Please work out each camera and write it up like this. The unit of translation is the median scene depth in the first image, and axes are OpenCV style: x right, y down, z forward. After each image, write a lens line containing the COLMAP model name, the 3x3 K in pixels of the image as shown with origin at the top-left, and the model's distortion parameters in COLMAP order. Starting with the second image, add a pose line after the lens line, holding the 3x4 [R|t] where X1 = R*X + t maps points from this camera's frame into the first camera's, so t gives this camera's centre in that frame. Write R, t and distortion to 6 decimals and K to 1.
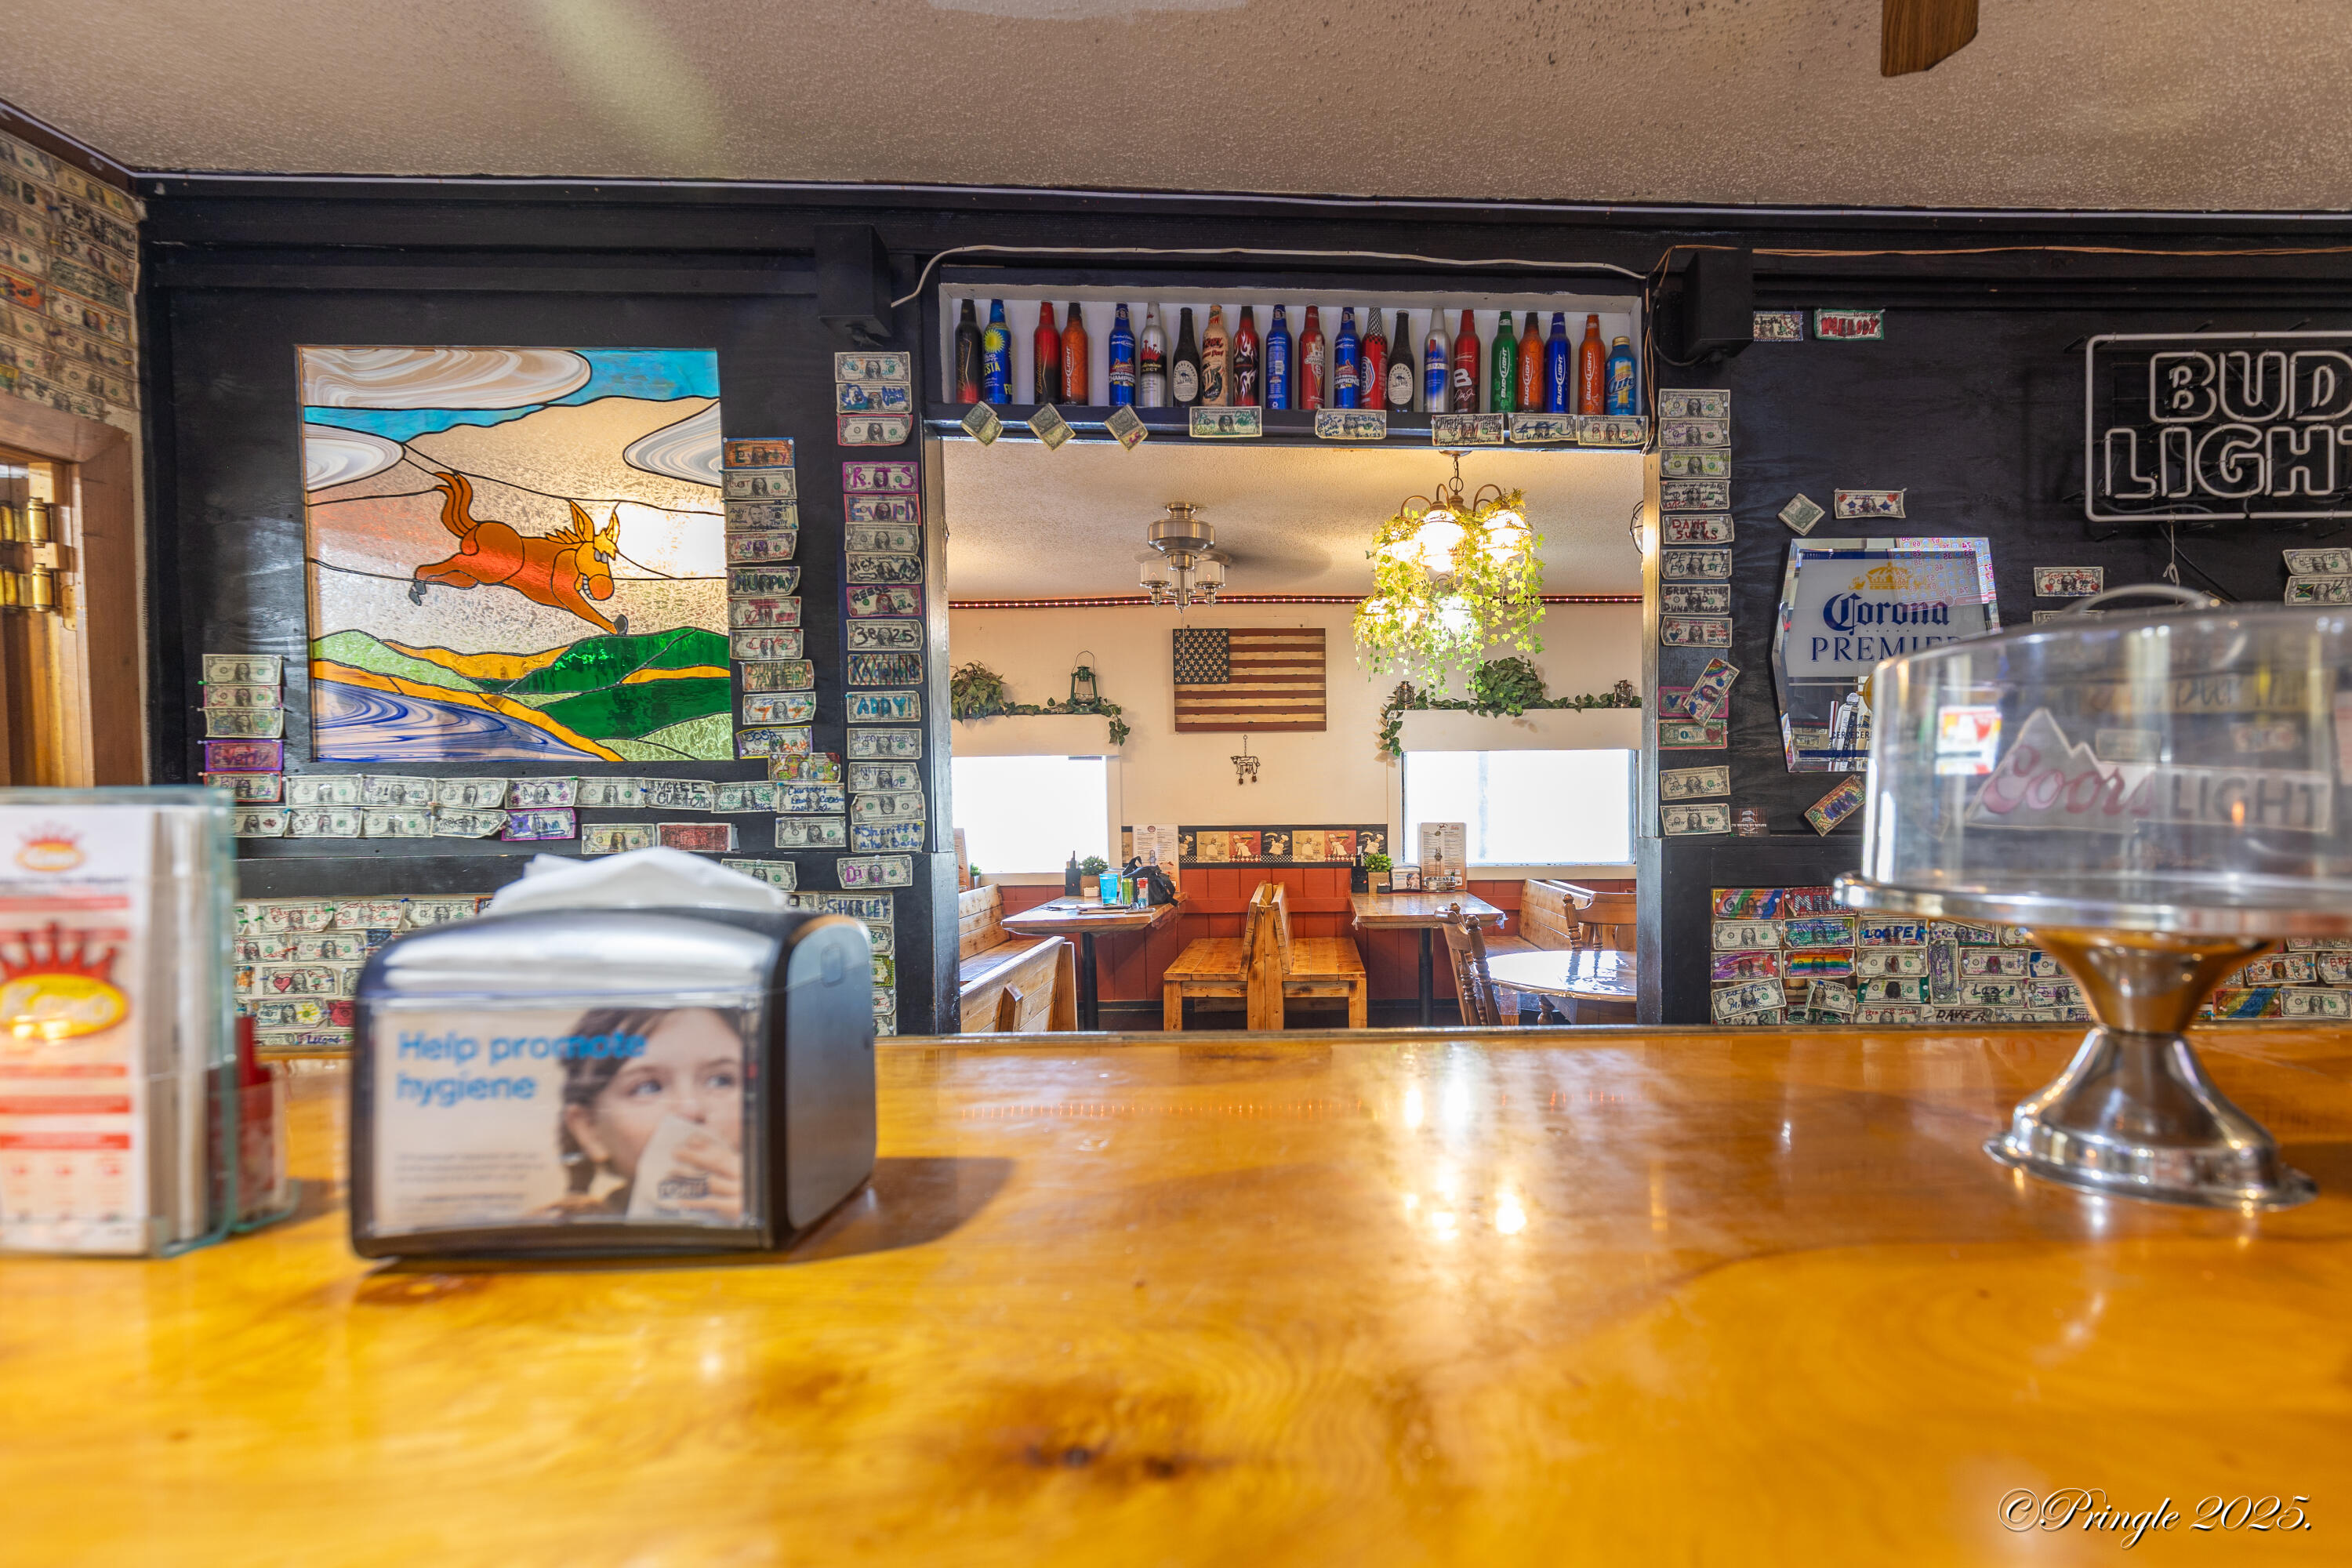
lens RADIAL K [[1120.8, 0, 1328.1], [0, 1120.8, 831.9], [0, 0, 1]] dist [0.002724, 0.000446]
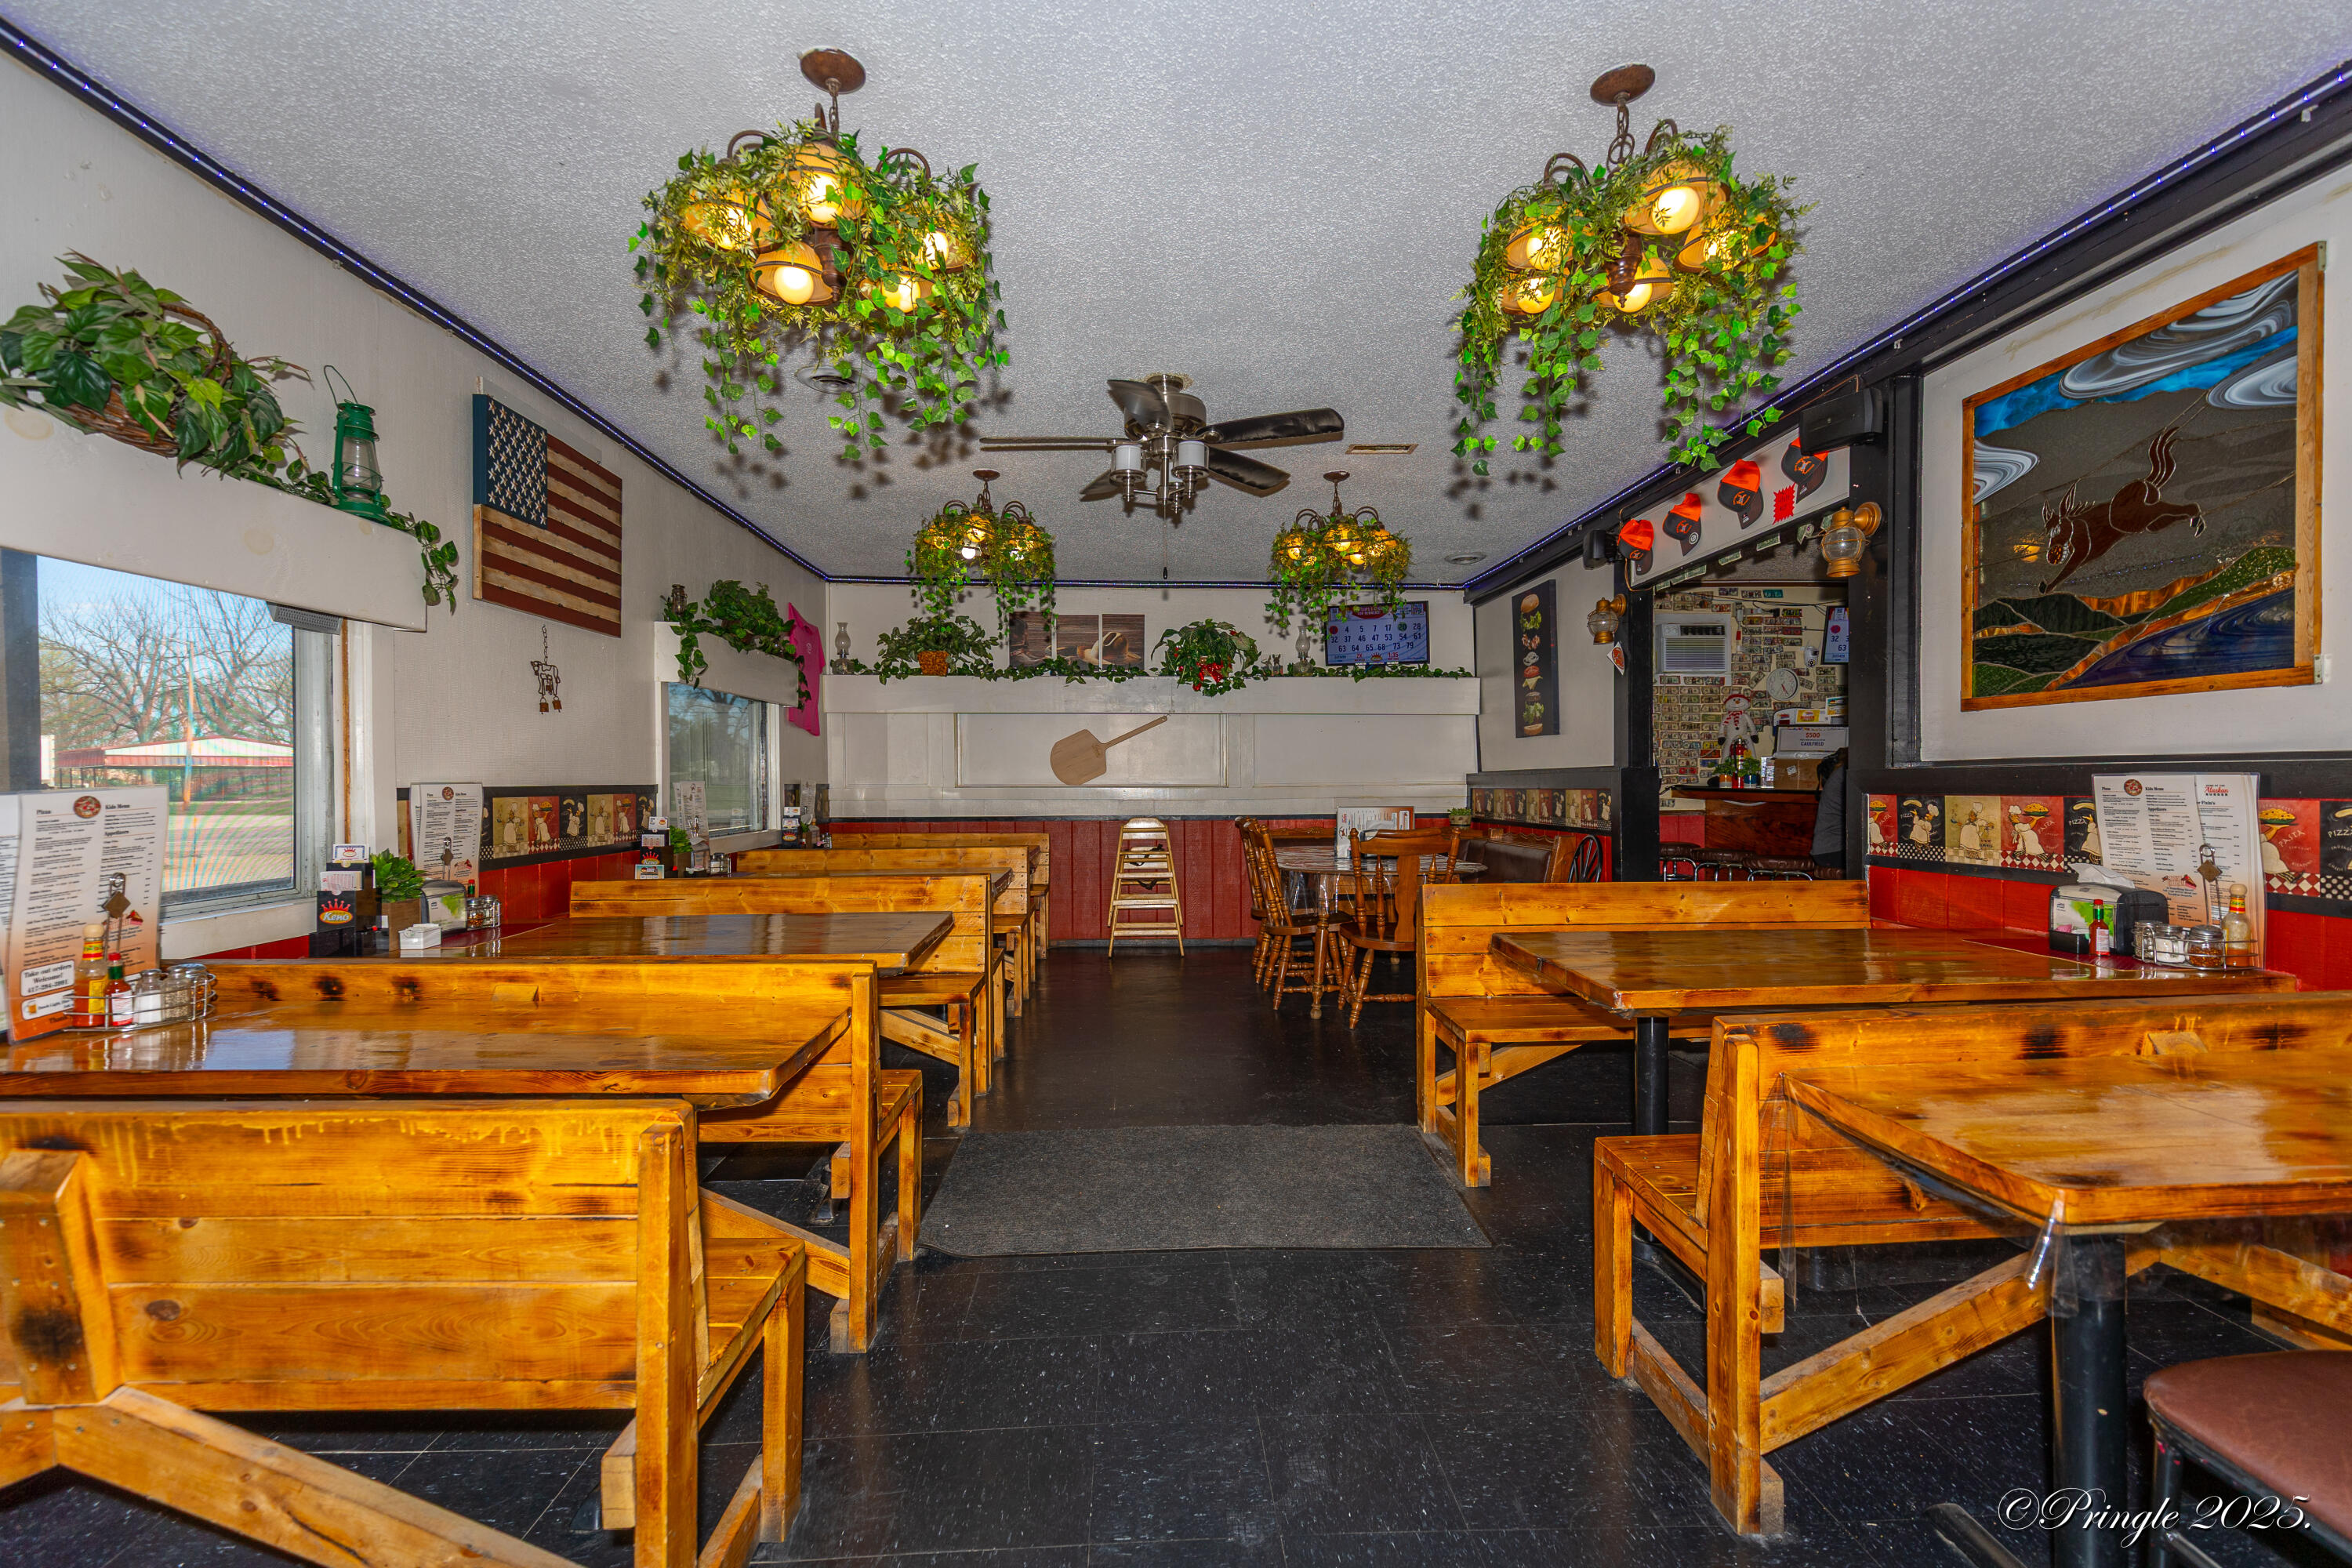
lens RADIAL K [[1061.5, 0, 1181.5], [0, 1061.5, 789.2], [0, 0, 1]] dist [0.010755, -0.001104]
pose [[-0.040861, -0.002047, 0.999163, -1.752594], [0.032952, 0.999451, 0.003395, 0.012455], [-0.998621, 0.033063, -0.040771, 1.990865]]
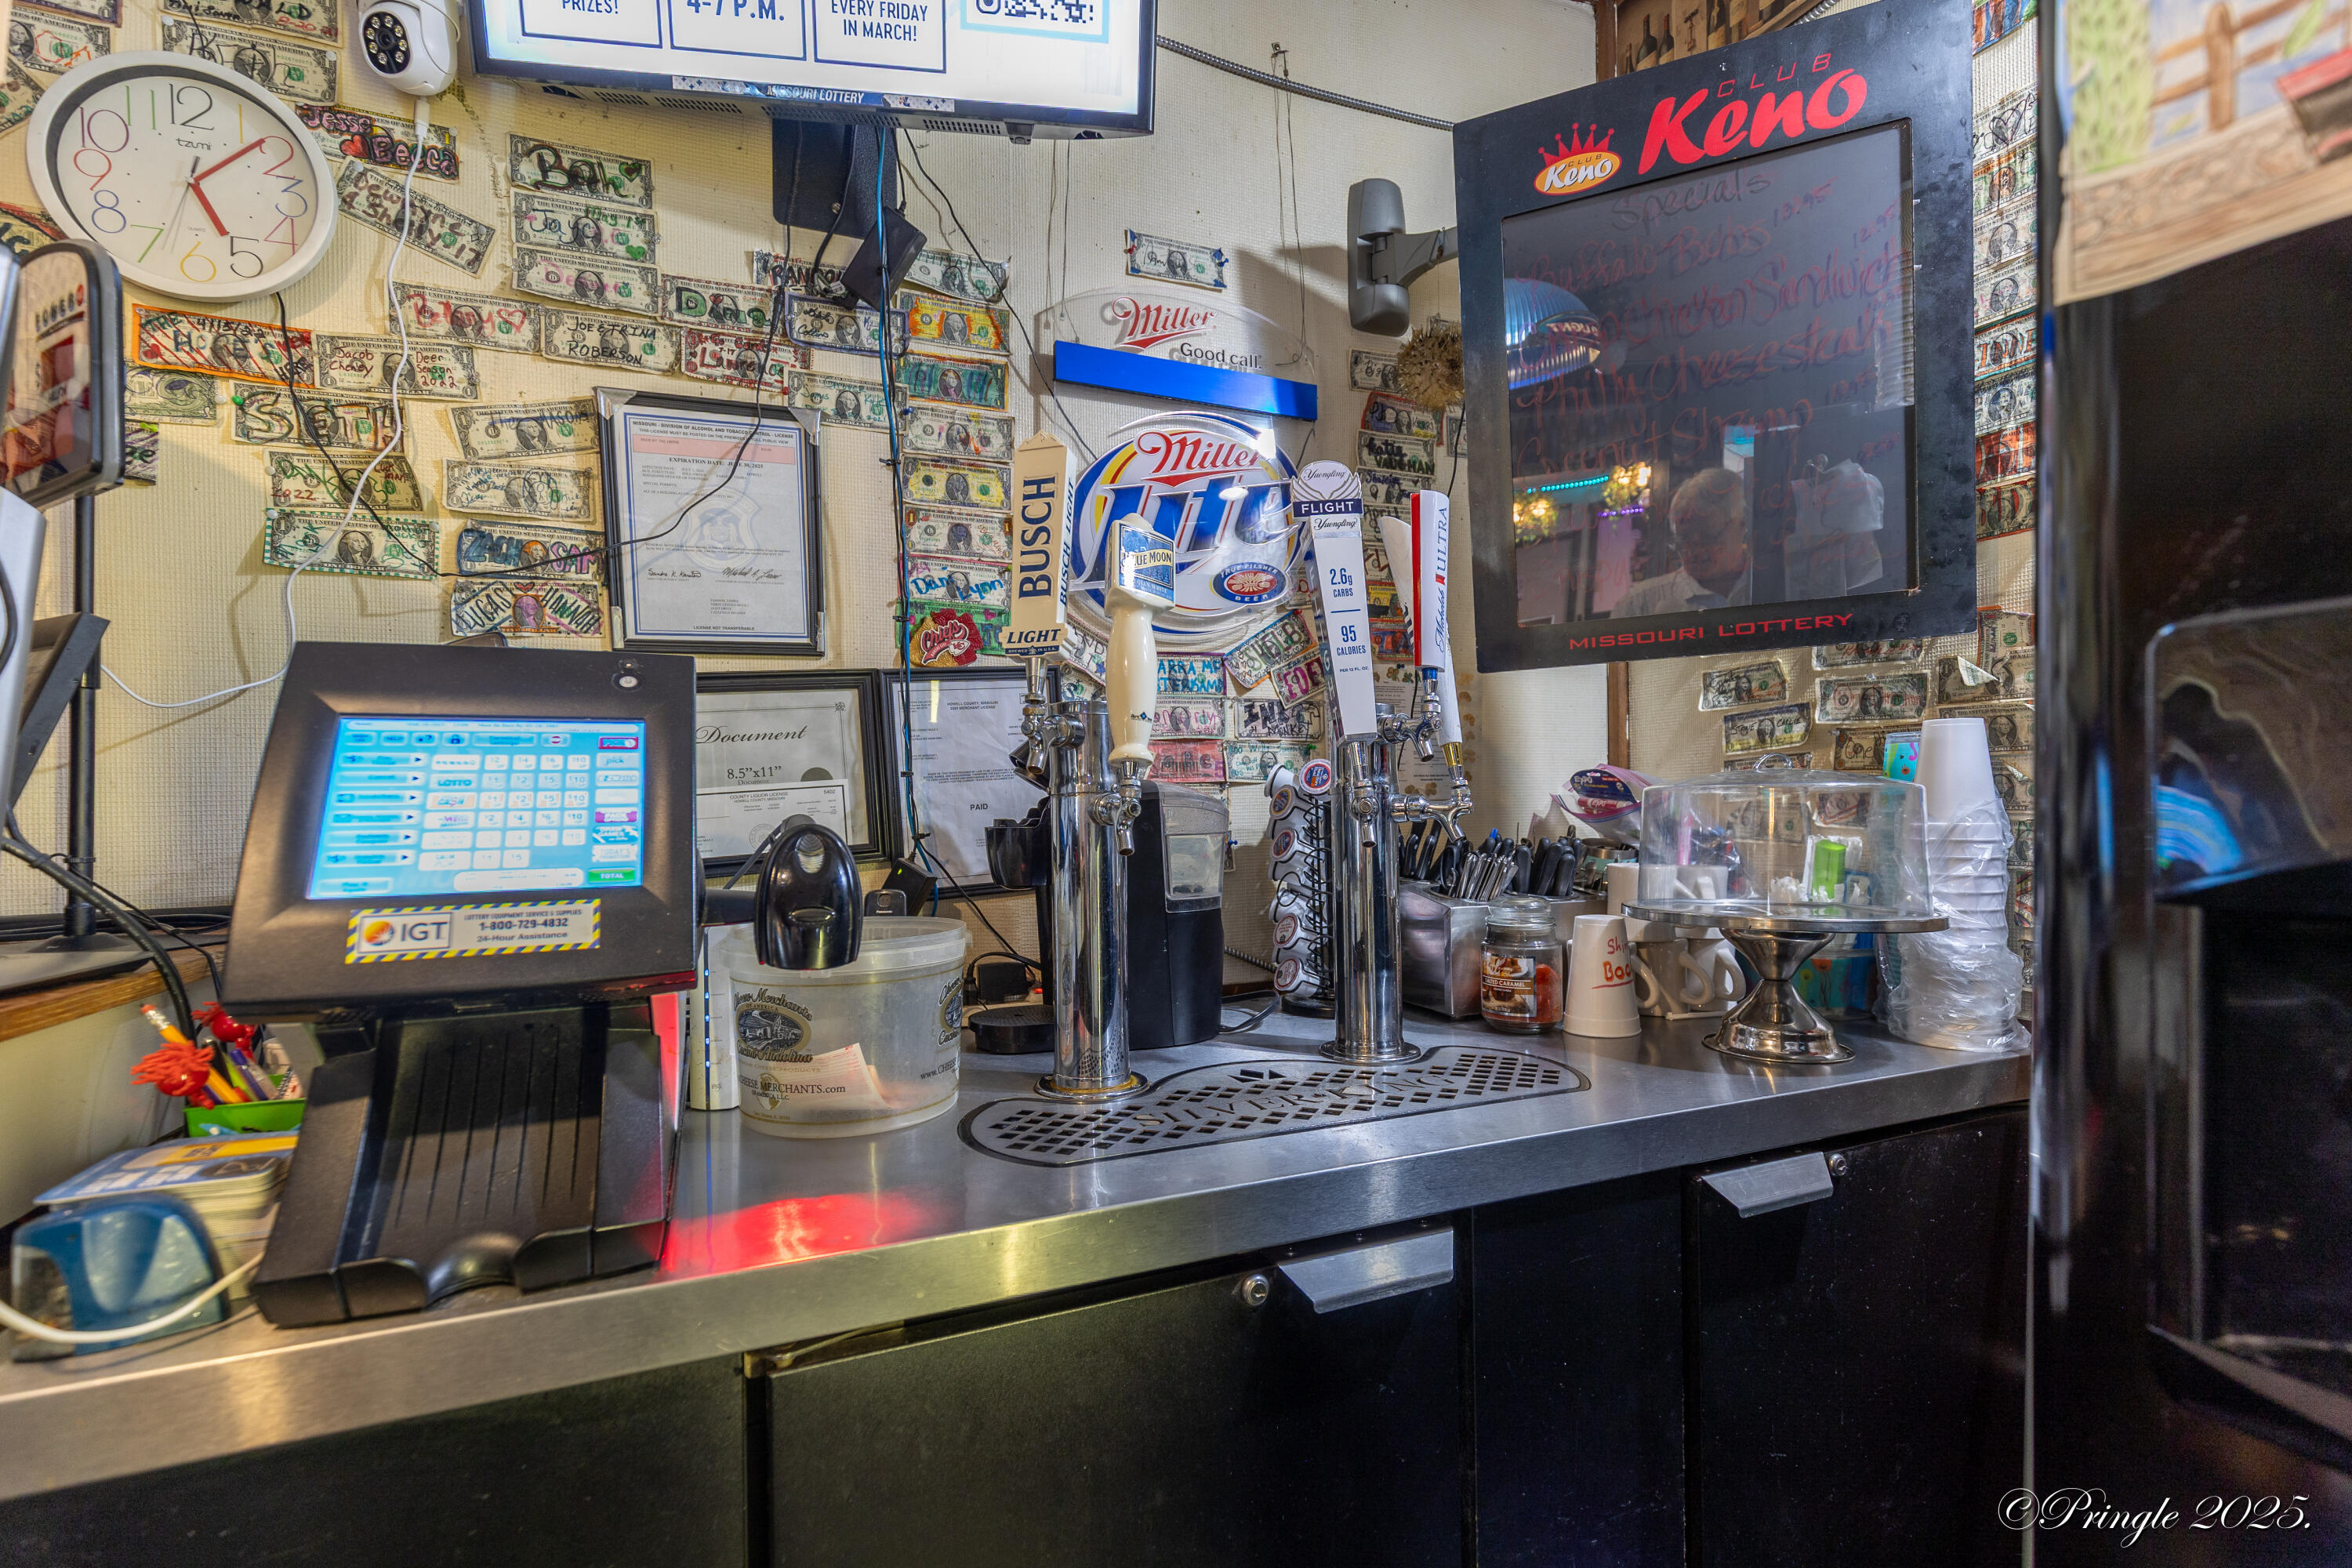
lens RADIAL K [[1071.8, 0, 1167.6], [0, 1071.8, 789.3], [0, 0, 1]] dist [0.015641, -0.000982]
pose [[-0.363176, 0.015350, 0.931594, 0.720002], [0.041241, 0.999149, -0.000386, 0.039443], [-0.930808, 0.038280, -0.363500, -0.086410]]
